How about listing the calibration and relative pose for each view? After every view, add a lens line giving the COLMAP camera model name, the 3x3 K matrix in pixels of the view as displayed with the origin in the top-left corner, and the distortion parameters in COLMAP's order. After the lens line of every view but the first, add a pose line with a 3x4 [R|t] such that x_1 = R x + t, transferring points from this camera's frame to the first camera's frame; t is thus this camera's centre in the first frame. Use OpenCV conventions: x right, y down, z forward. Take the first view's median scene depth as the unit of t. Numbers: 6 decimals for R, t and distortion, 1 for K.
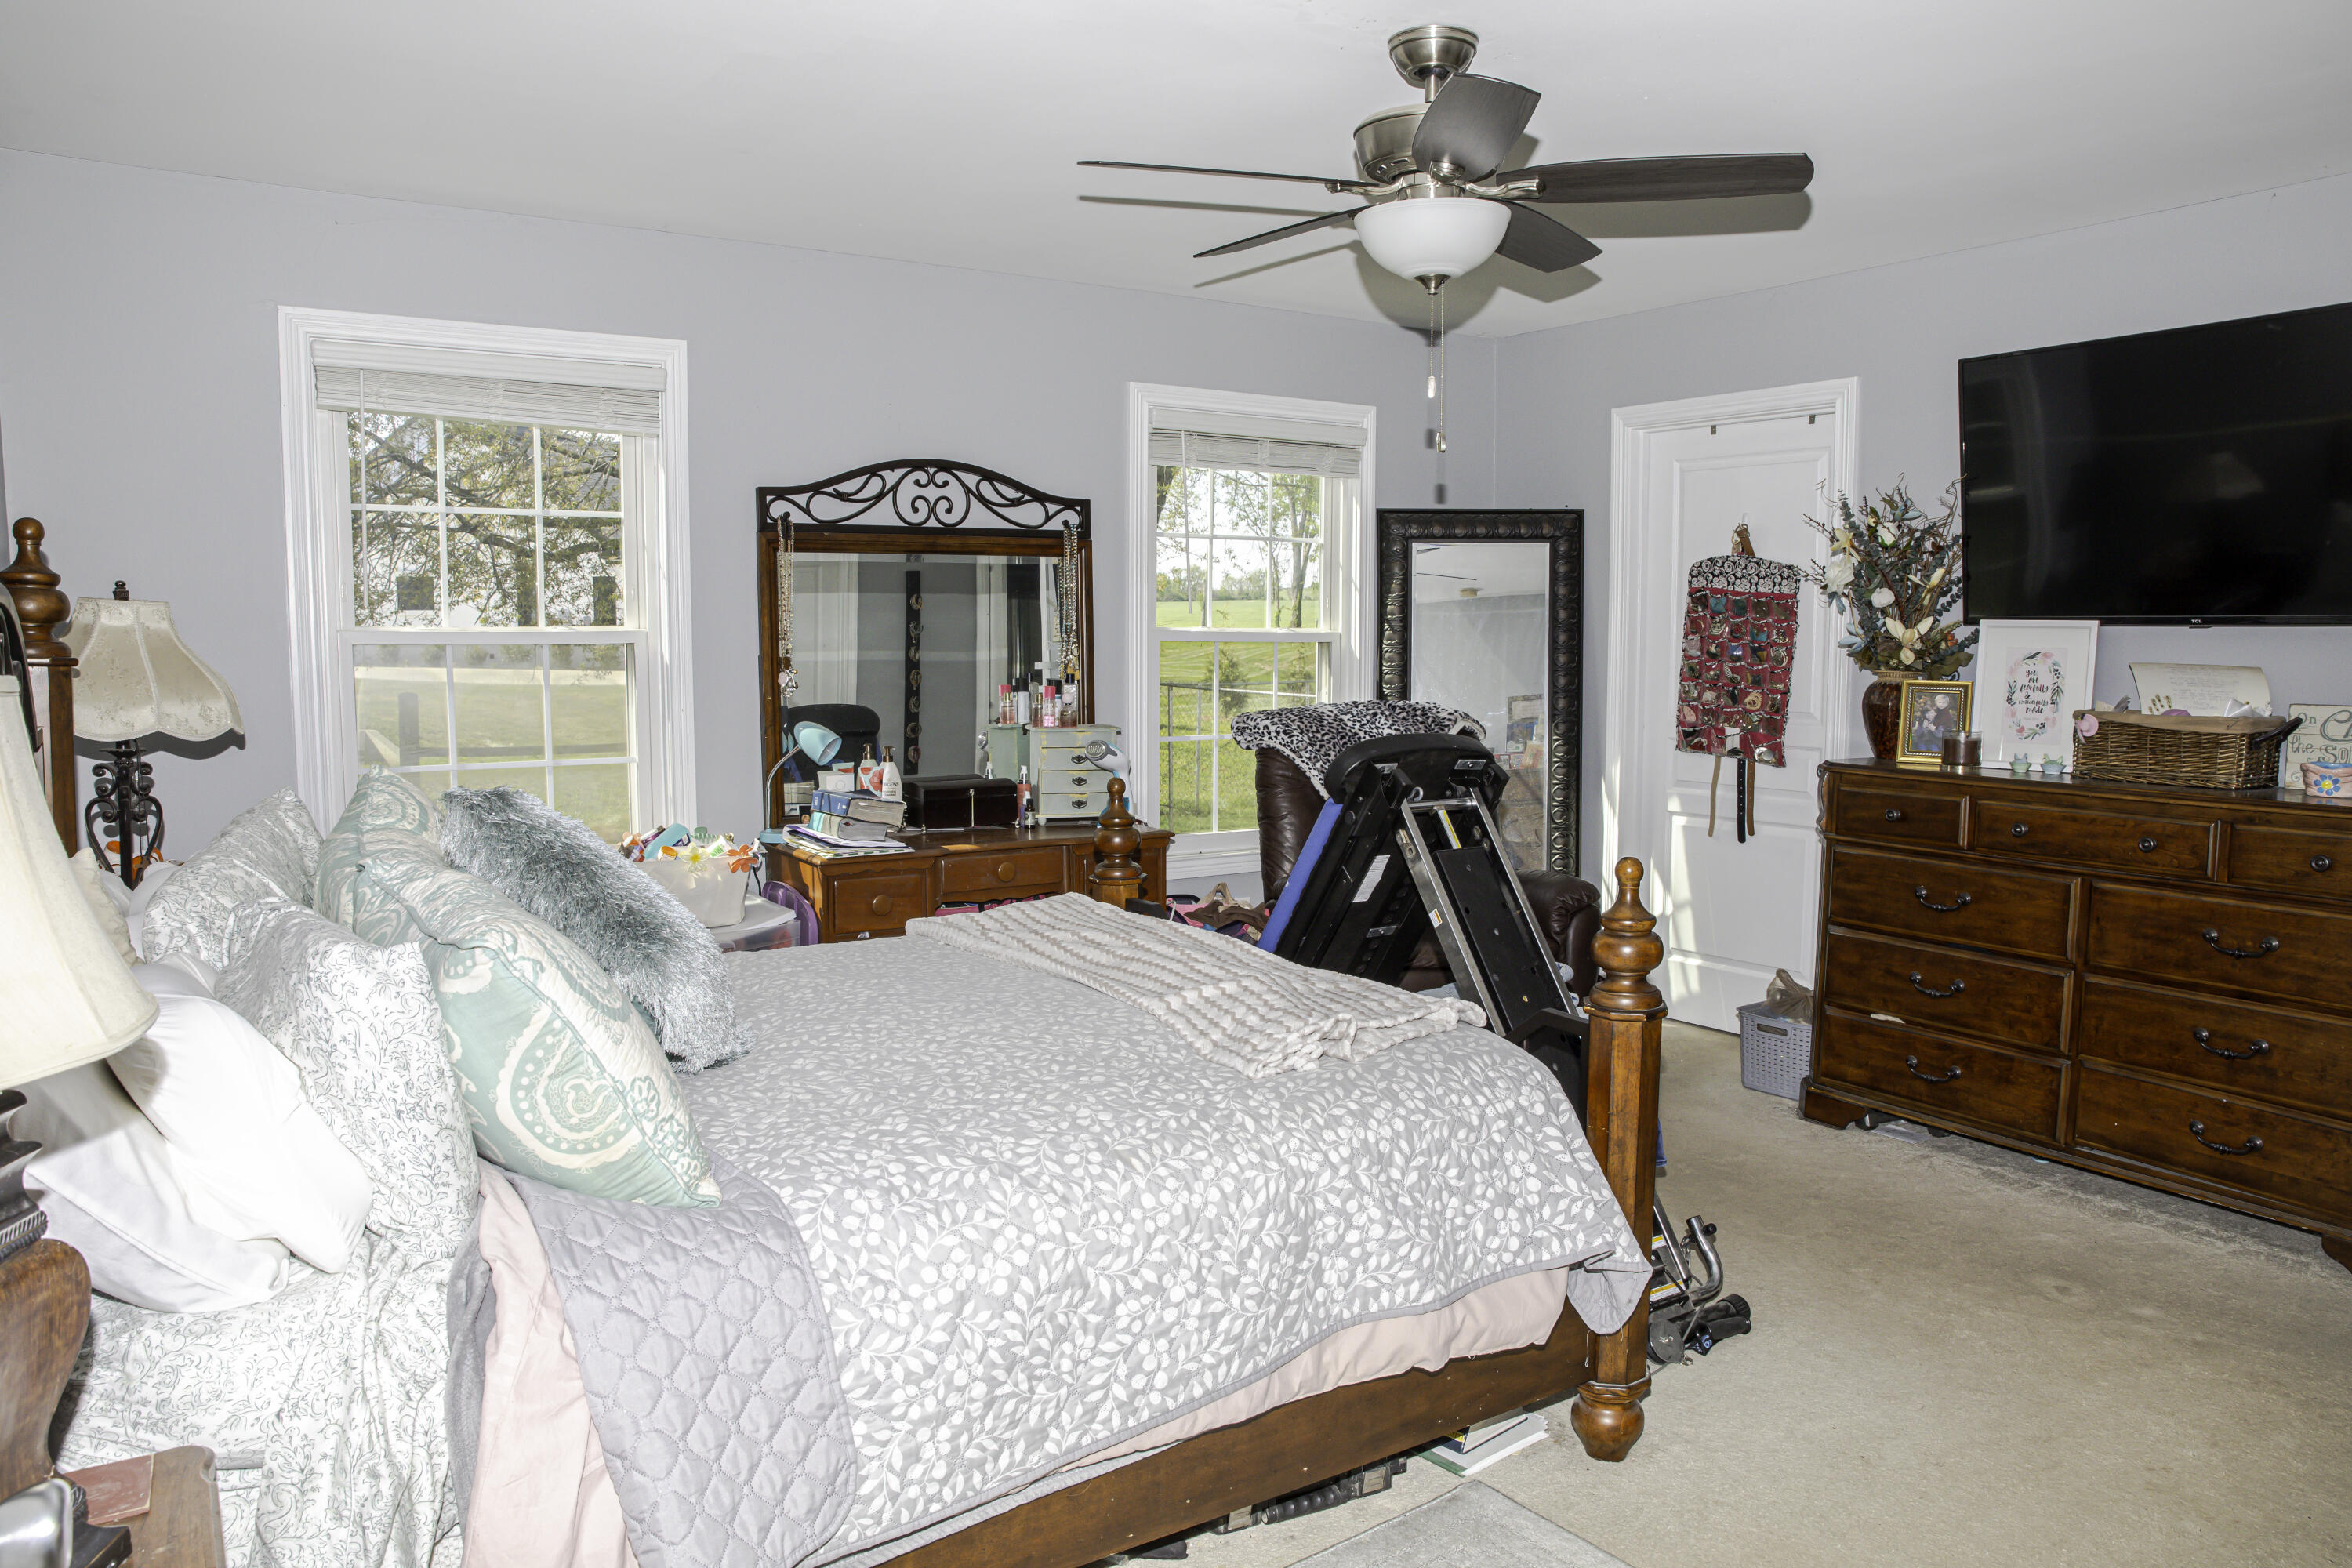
lens RADIAL K [[1615.6, 0, 1175.5], [0, 1615.6, 783.9], [0, 0, 1]] dist [-0.063322, 0.000108]
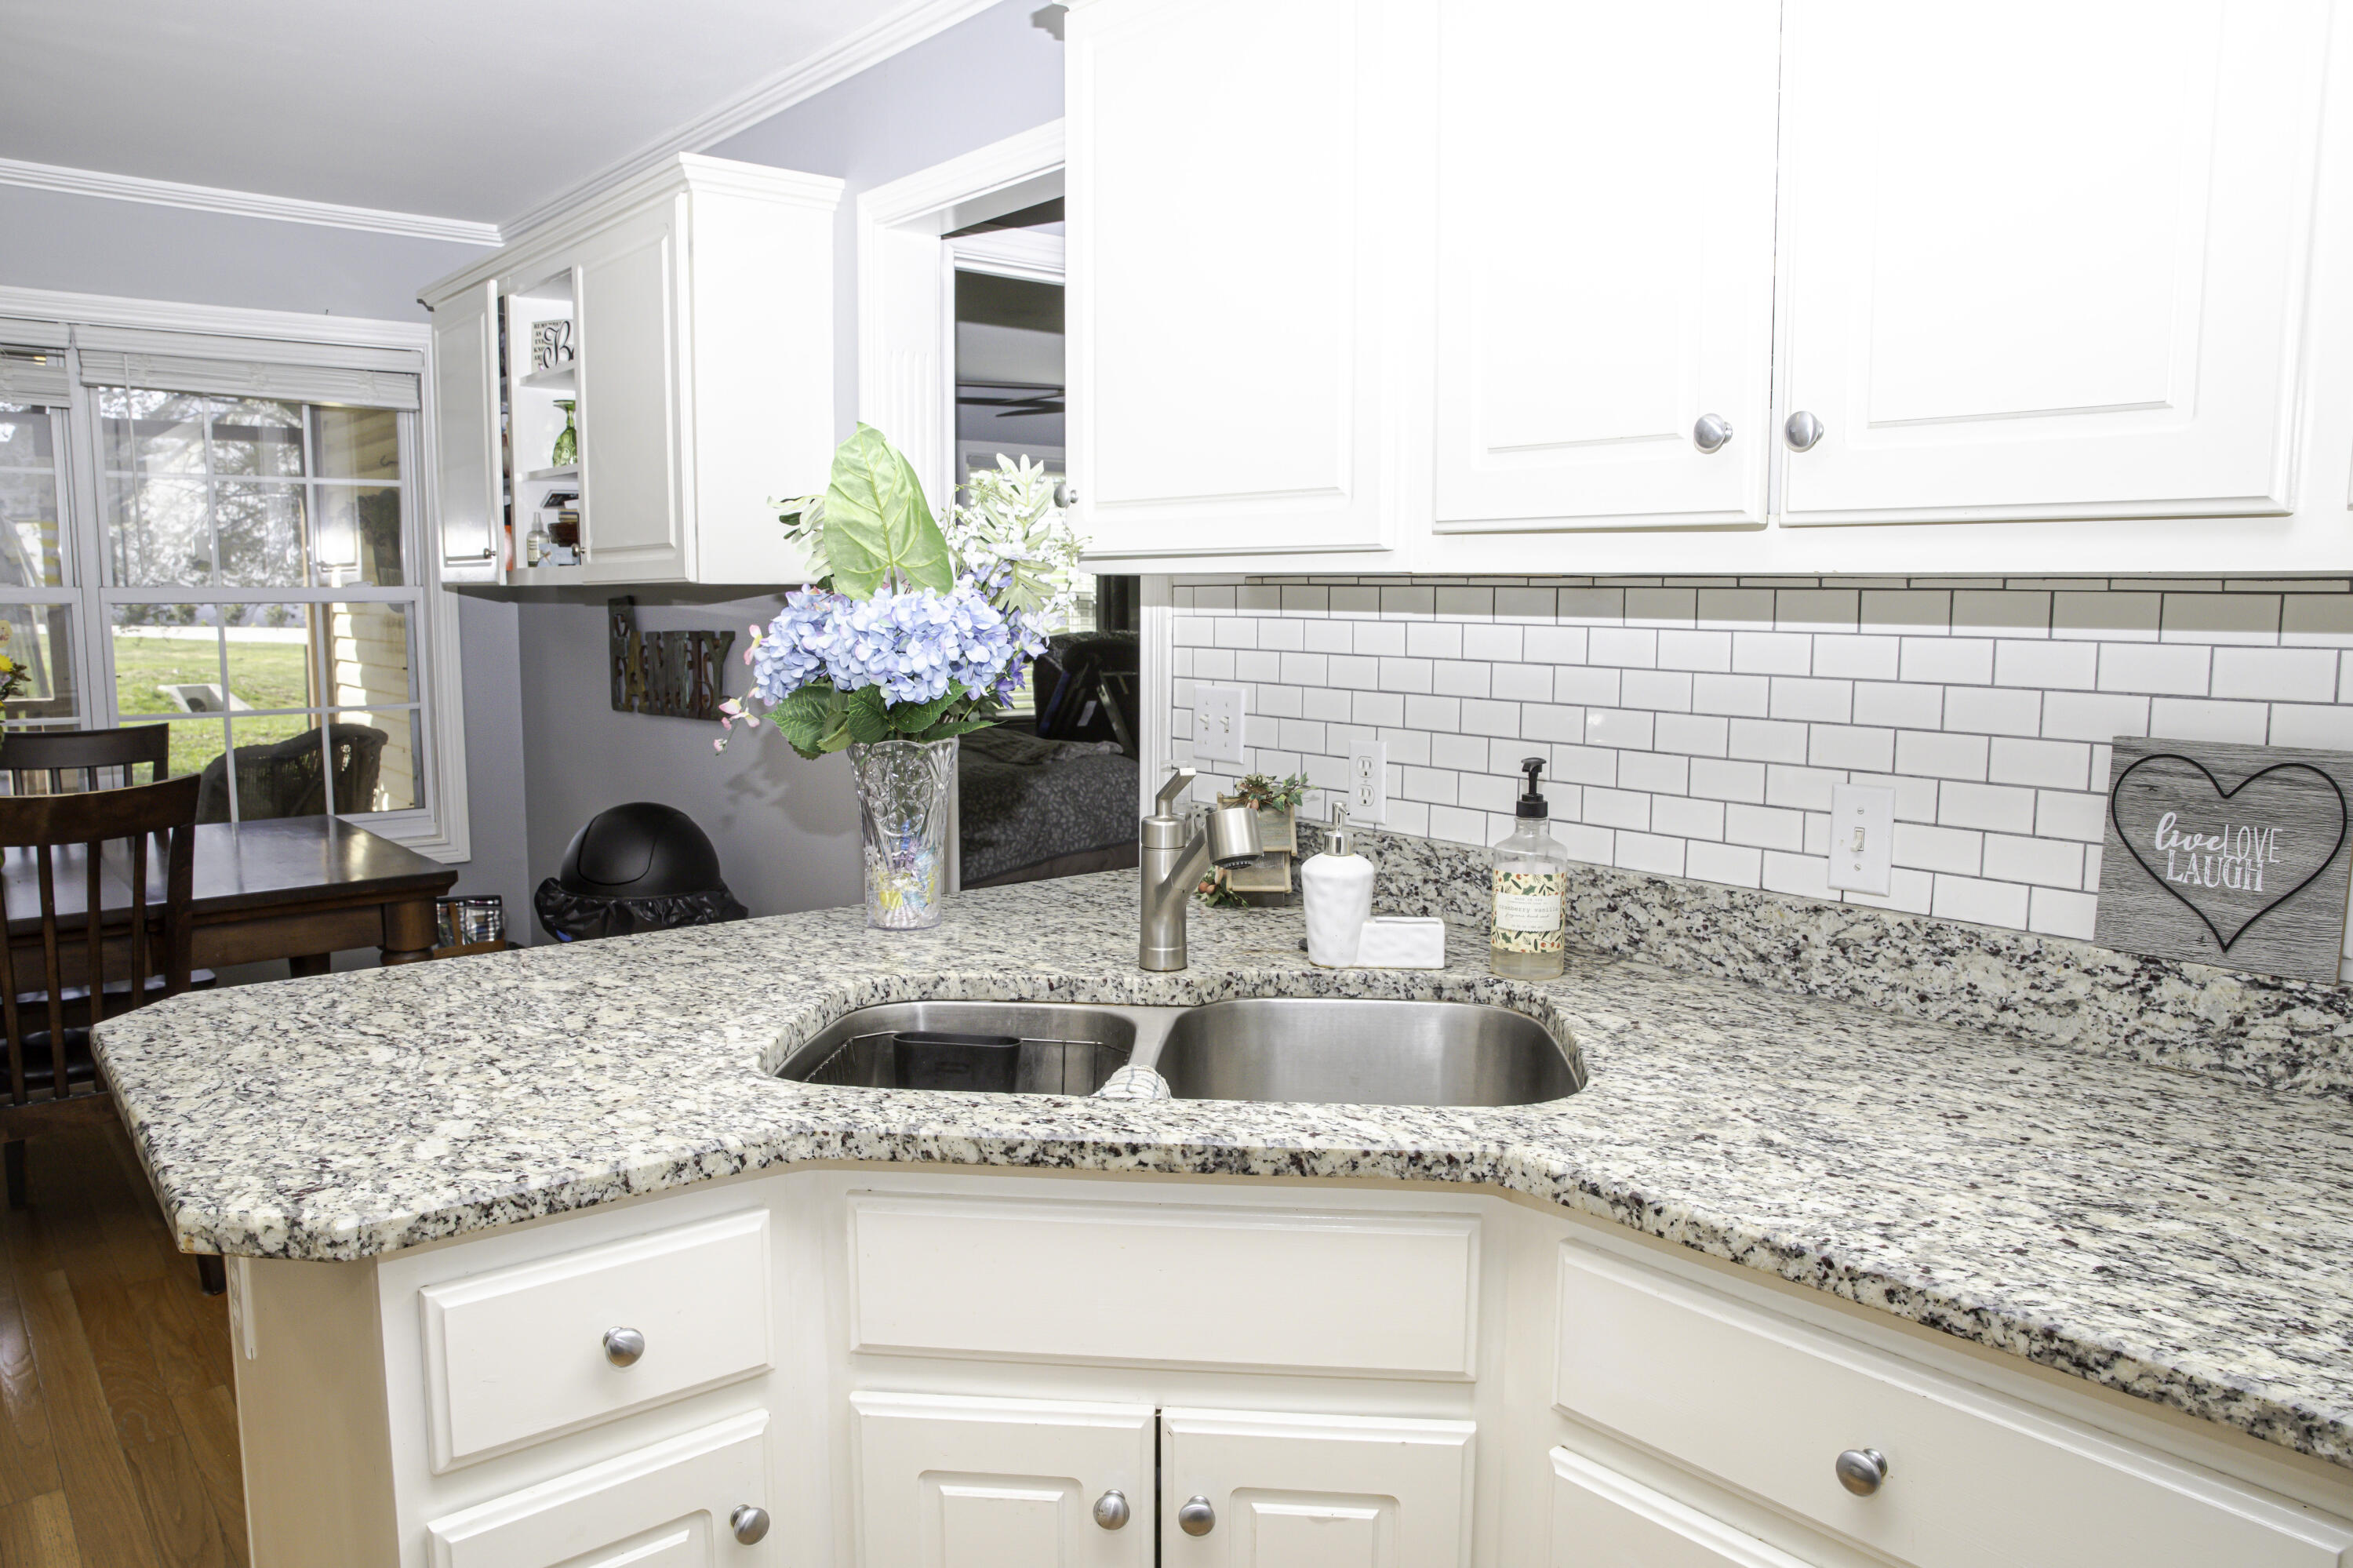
lens RADIAL K [[1616.3, 0, 1177.9], [0, 1616.3, 785.4], [0, 0, 1]] dist [-0.063322, 0.000108]
pose [[0.991674, -0.011371, 0.128274, -0.039592], [0.008077, 0.999625, 0.026165, 0.152211], [-0.128523, -0.024911, 0.991394, -1.568131]]
